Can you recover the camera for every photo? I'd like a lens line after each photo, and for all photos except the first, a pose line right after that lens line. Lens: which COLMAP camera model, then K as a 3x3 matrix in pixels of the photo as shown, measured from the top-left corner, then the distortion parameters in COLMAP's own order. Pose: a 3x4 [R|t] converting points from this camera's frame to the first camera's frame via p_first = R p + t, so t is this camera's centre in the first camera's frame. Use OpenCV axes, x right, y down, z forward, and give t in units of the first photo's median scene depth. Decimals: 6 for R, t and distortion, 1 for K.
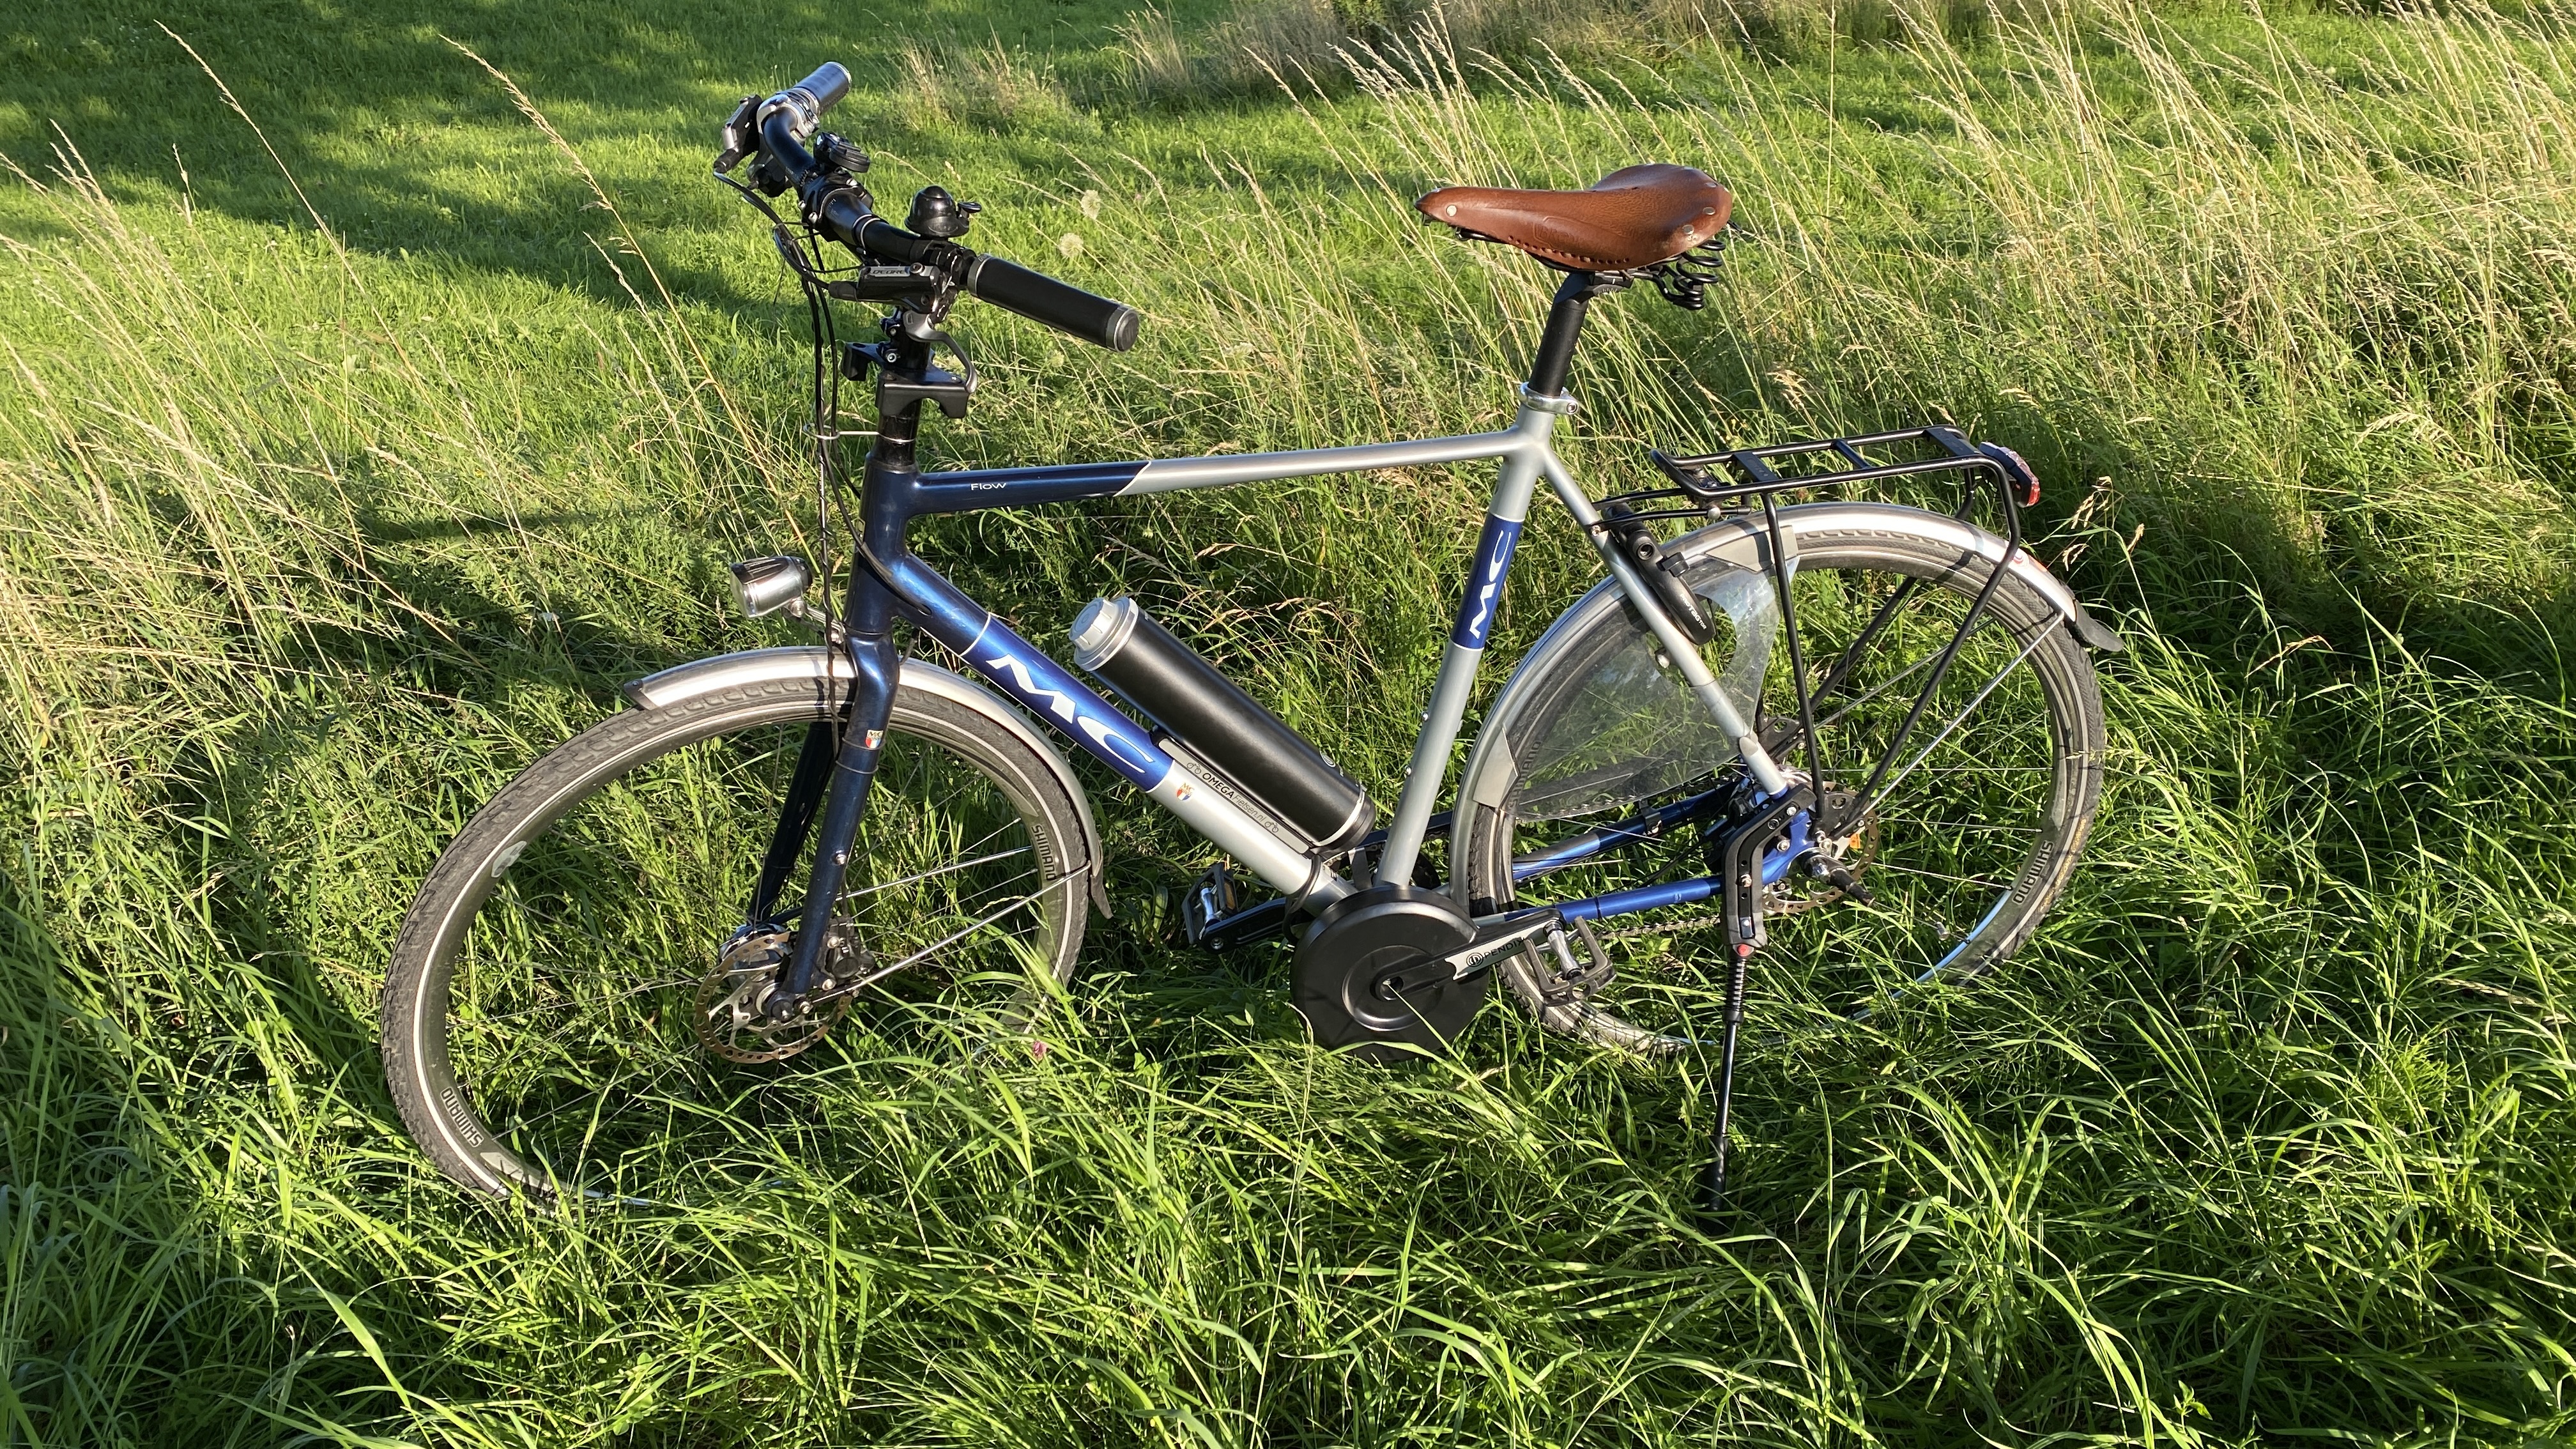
lens RADIAL K [[1929.0, 0, 1295.1], [0, 1929.0, 728.7], [0, 0, 1]] dist [0.051709, -0.071524]
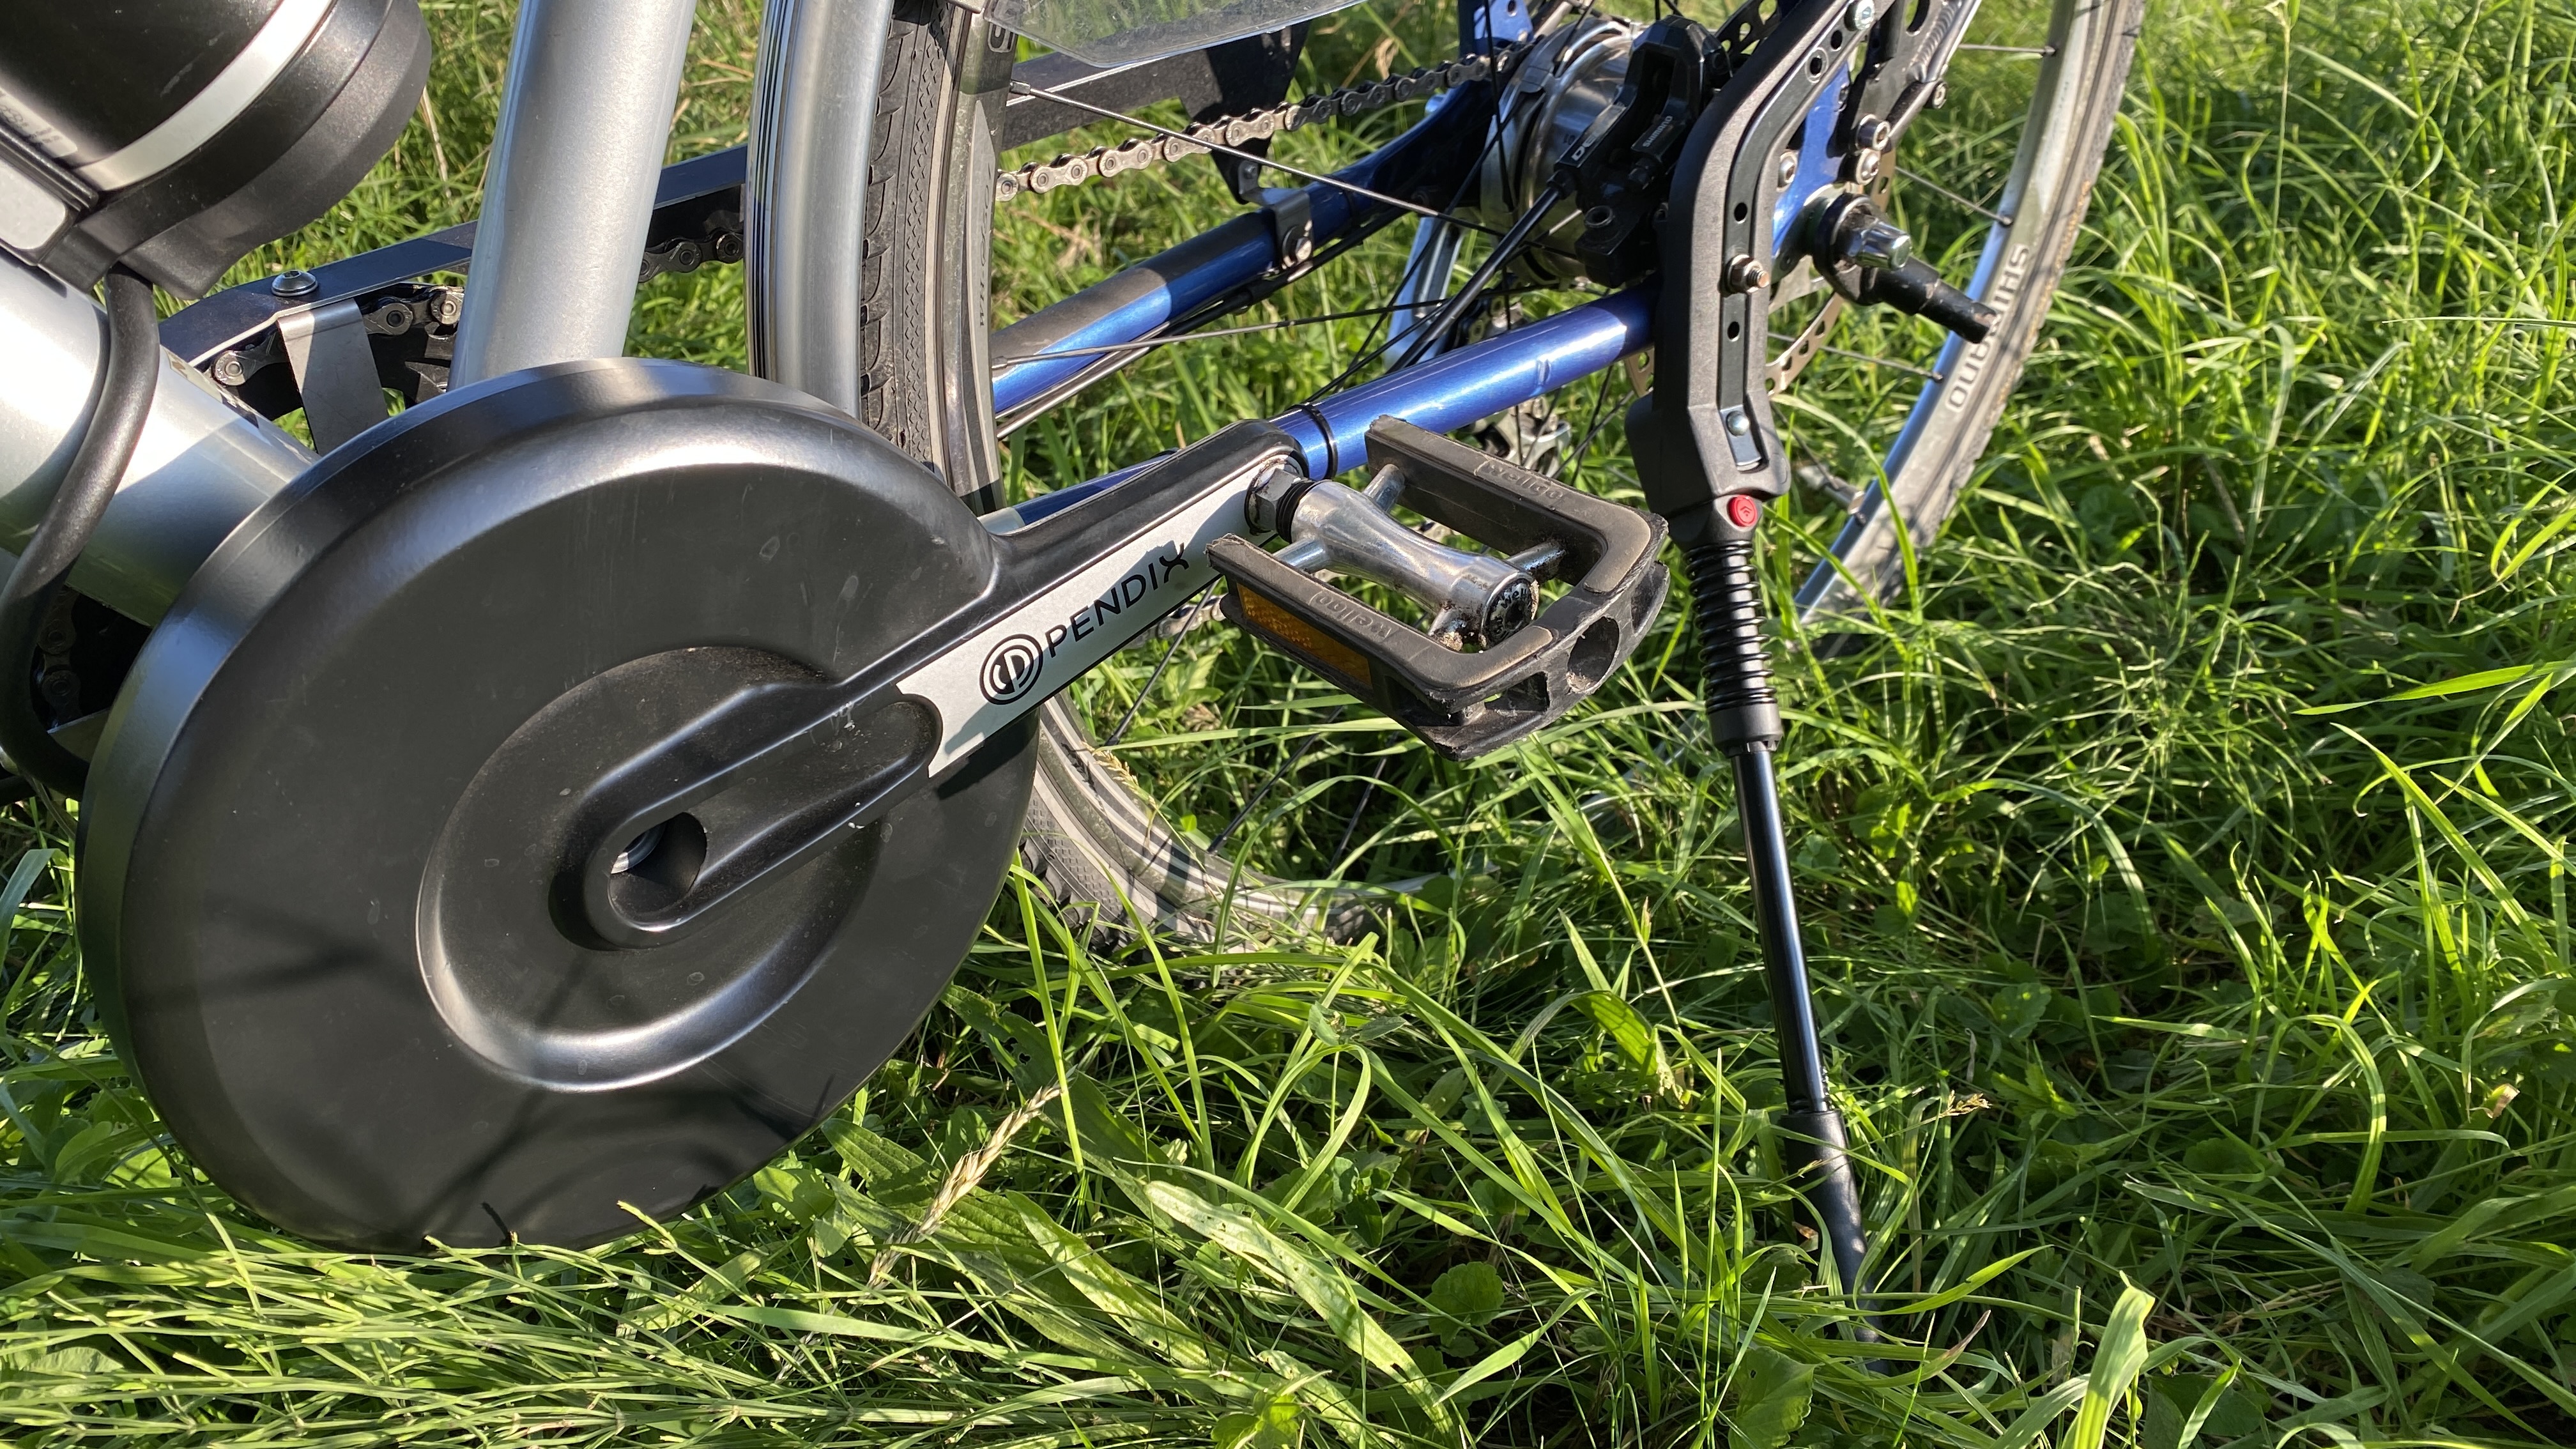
lens RADIAL K [[1929.0, 0, 1295.1], [0, 1929.0, 728.7], [0, 0, 1]] dist [0.051709, -0.071524]
pose [[0.806034, -0.170314, 0.566836, -0.011915], [0.176830, 0.983258, 0.043983, 0.128460], [-0.564837, 0.064782, 0.822656, 0.828773]]
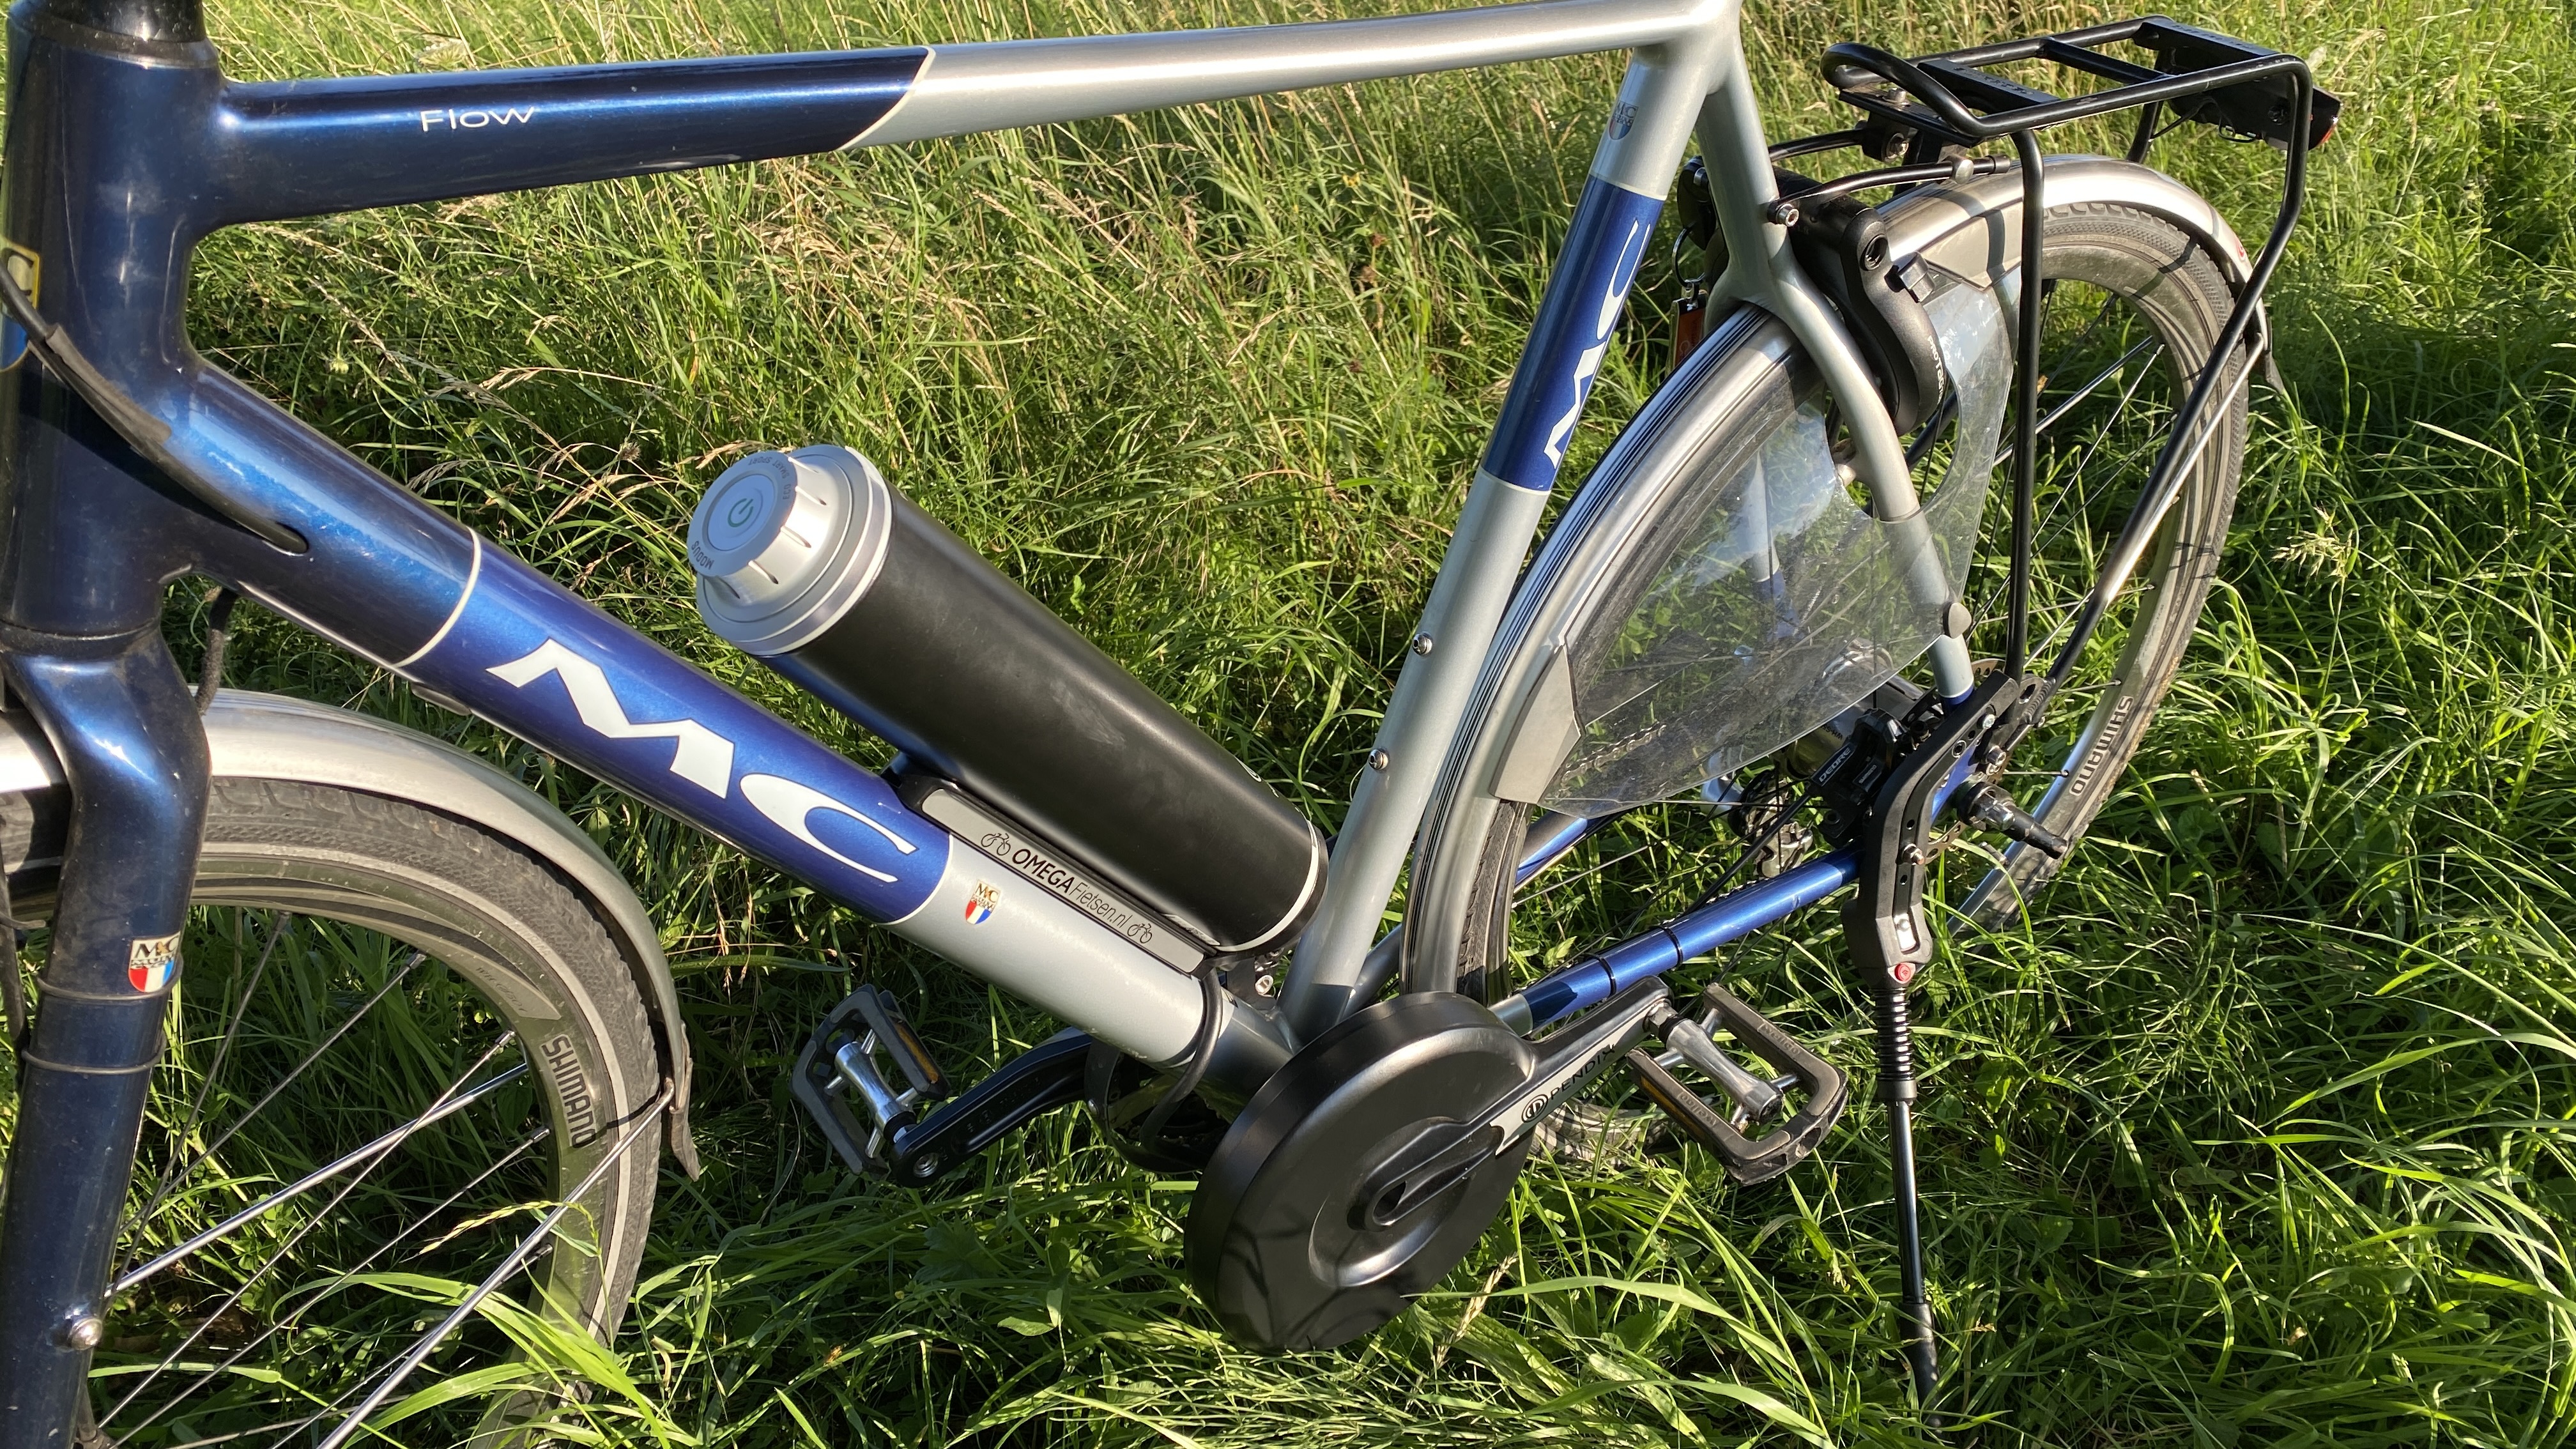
lens RADIAL K [[1909.3, 0, 1274.7], [0, 1909.3, 685.7], [0, 0, 1]] dist [0.002546, -0.002018]
pose [[0.884021, -0.149737, 0.442815, -0.179956], [0.128198, 0.988647, 0.078379, -0.039155], [-0.449524, -0.012521, 0.893180, 0.613091]]
